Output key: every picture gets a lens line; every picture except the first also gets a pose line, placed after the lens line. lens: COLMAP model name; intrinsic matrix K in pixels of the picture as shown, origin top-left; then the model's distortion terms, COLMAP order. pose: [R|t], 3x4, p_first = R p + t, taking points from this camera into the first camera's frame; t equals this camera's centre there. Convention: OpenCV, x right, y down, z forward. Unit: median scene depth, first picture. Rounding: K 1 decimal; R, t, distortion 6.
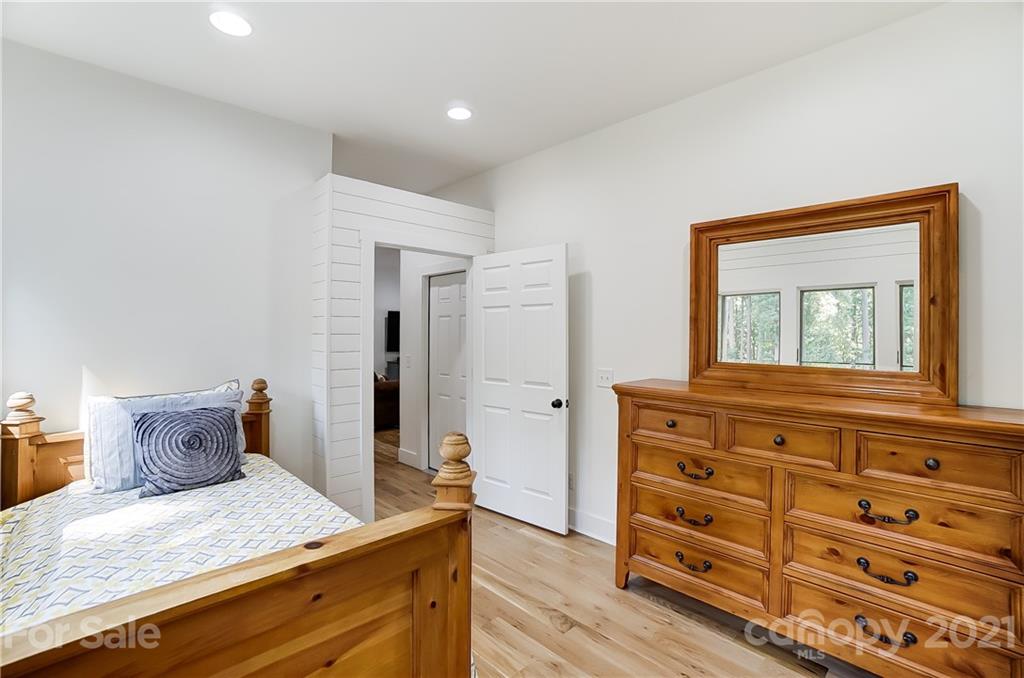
lens RADIAL K [[463.0, 0, 496.9], [0, 463.0, 332.0], [0, 0, 1]] dist [-0.001066, -0.000121]
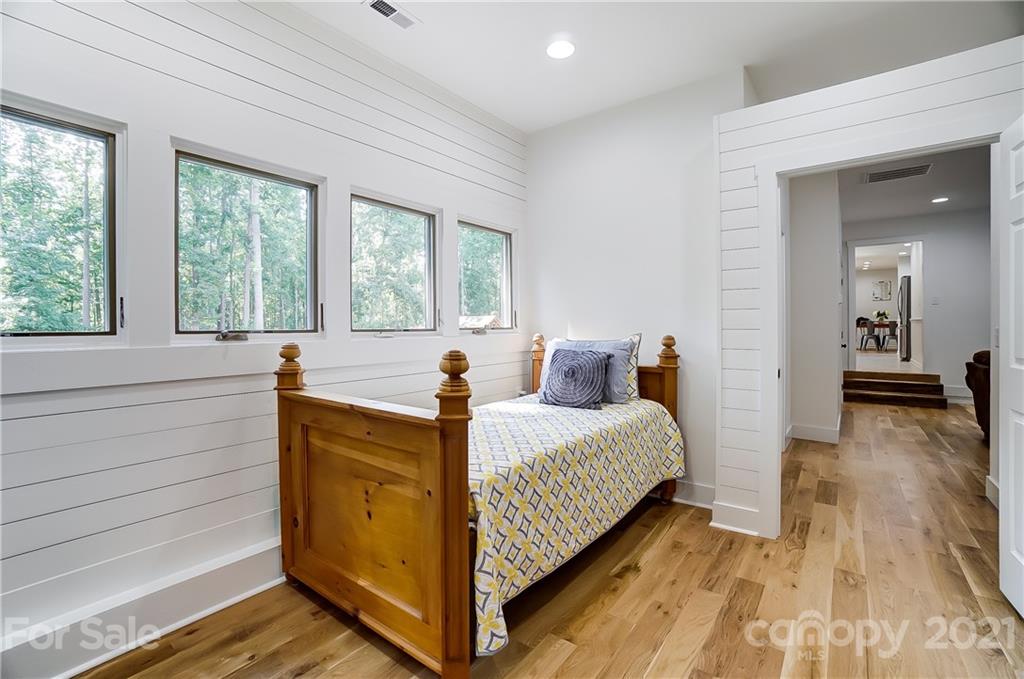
lens RADIAL K [[452.0, 0, 508.1], [0, 452.0, 336.2], [0, 0, 1]] dist [-0.065817, 0.021433]
pose [[0.163330, 0.013140, -0.986484, 0.597420], [0.004370, 0.999892, 0.014042, 0.117311], [0.986562, -0.006605, 0.163254, 0.624591]]
